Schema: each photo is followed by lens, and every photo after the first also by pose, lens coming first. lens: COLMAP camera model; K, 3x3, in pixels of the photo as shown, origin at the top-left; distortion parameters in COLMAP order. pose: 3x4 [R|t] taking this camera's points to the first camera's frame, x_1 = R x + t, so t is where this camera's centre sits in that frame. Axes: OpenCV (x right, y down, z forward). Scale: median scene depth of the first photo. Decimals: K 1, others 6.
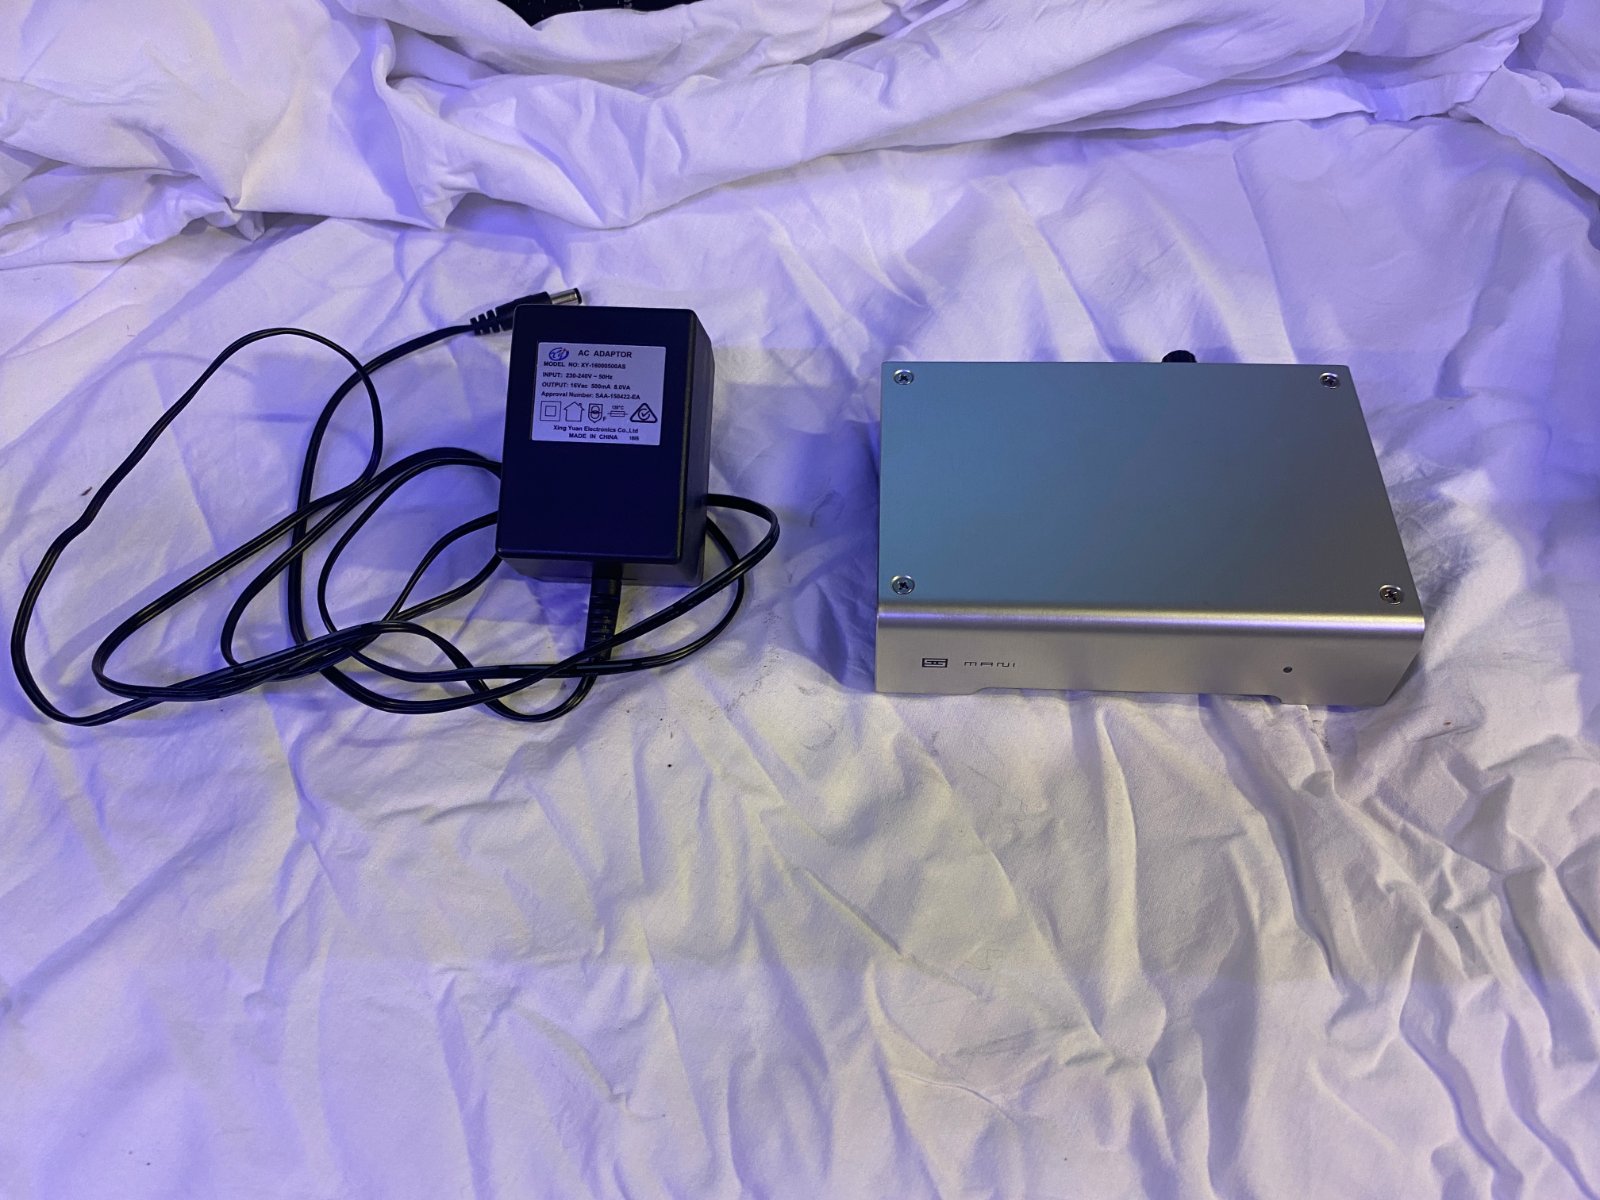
lens RADIAL K [[1249.6, 0, 800.0], [0, 1249.6, 600.0], [0, 0, 1]] dist [-0.001121, 0.003420]
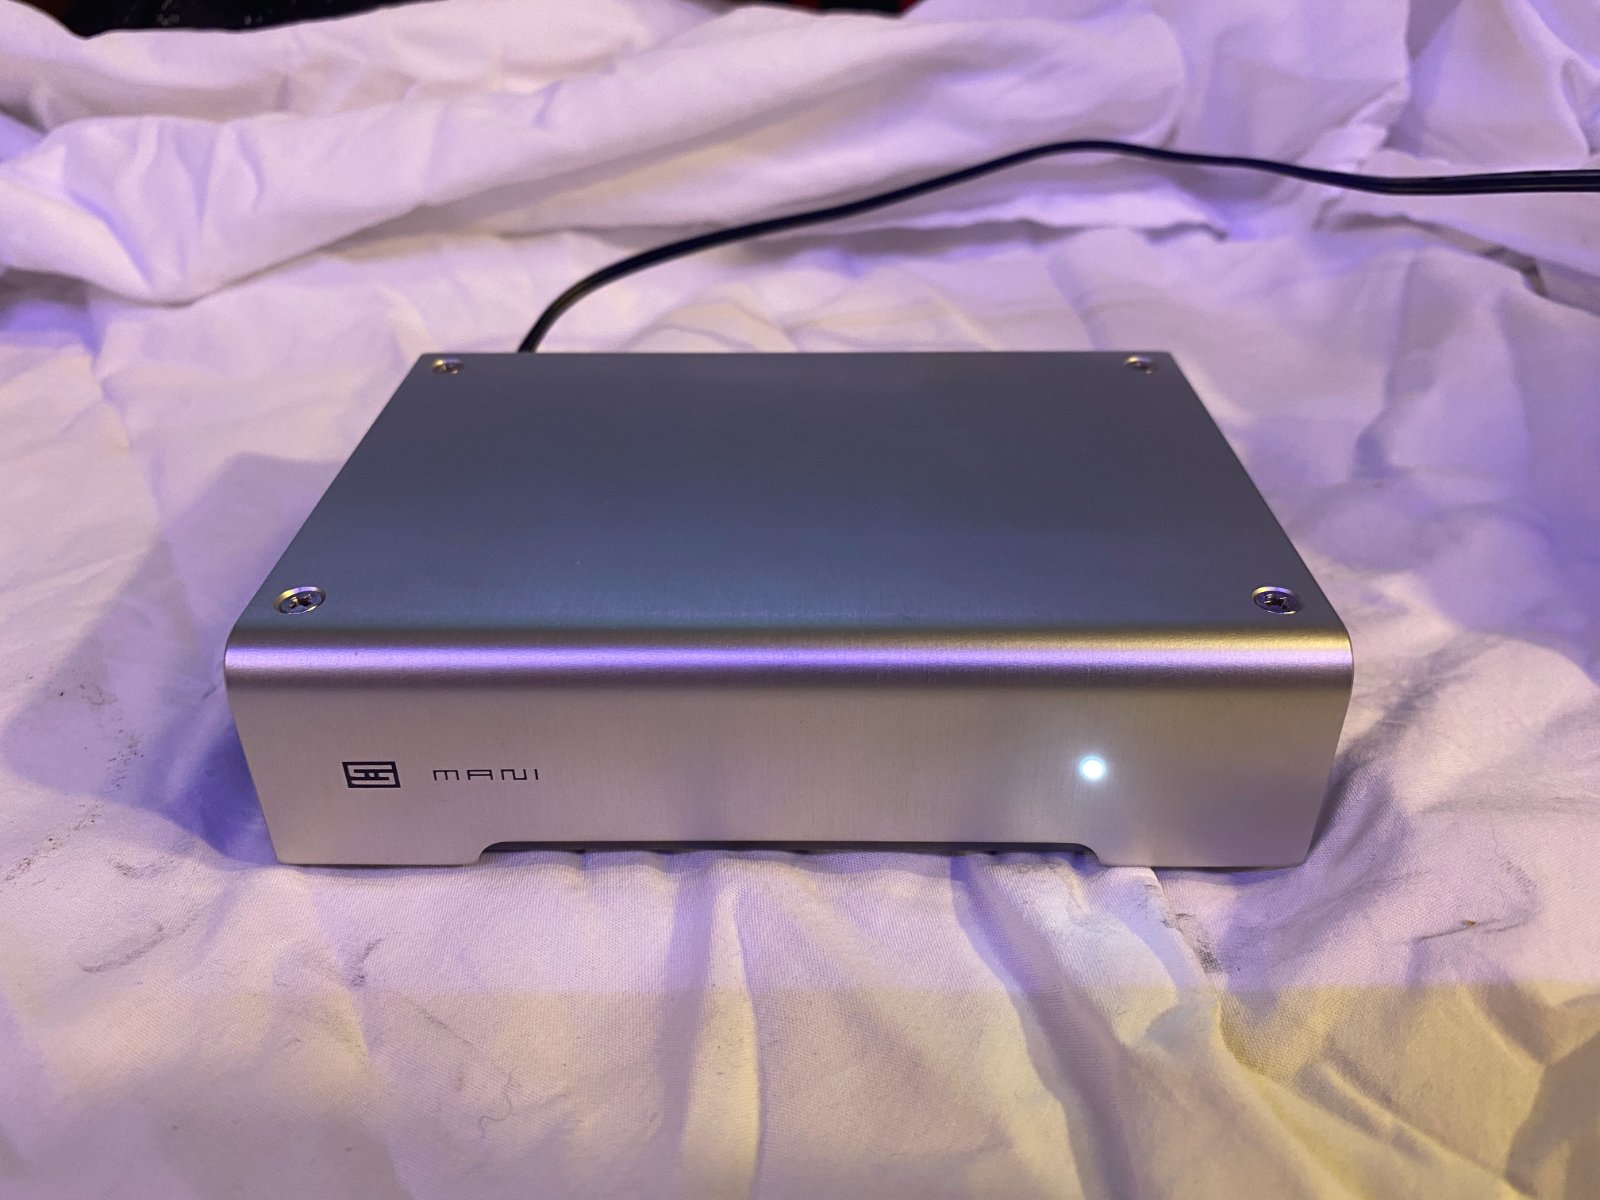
lens RADIAL K [[1249.6, 0, 800.0], [0, 1249.6, 600.0], [0, 0, 1]] dist [-0.001121, 0.003420]
pose [[0.999844, 0.013219, 0.011692, 0.216884], [-0.007684, 0.922506, -0.385906, 0.139916], [-0.015888, 0.385756, 0.922464, 0.433319]]
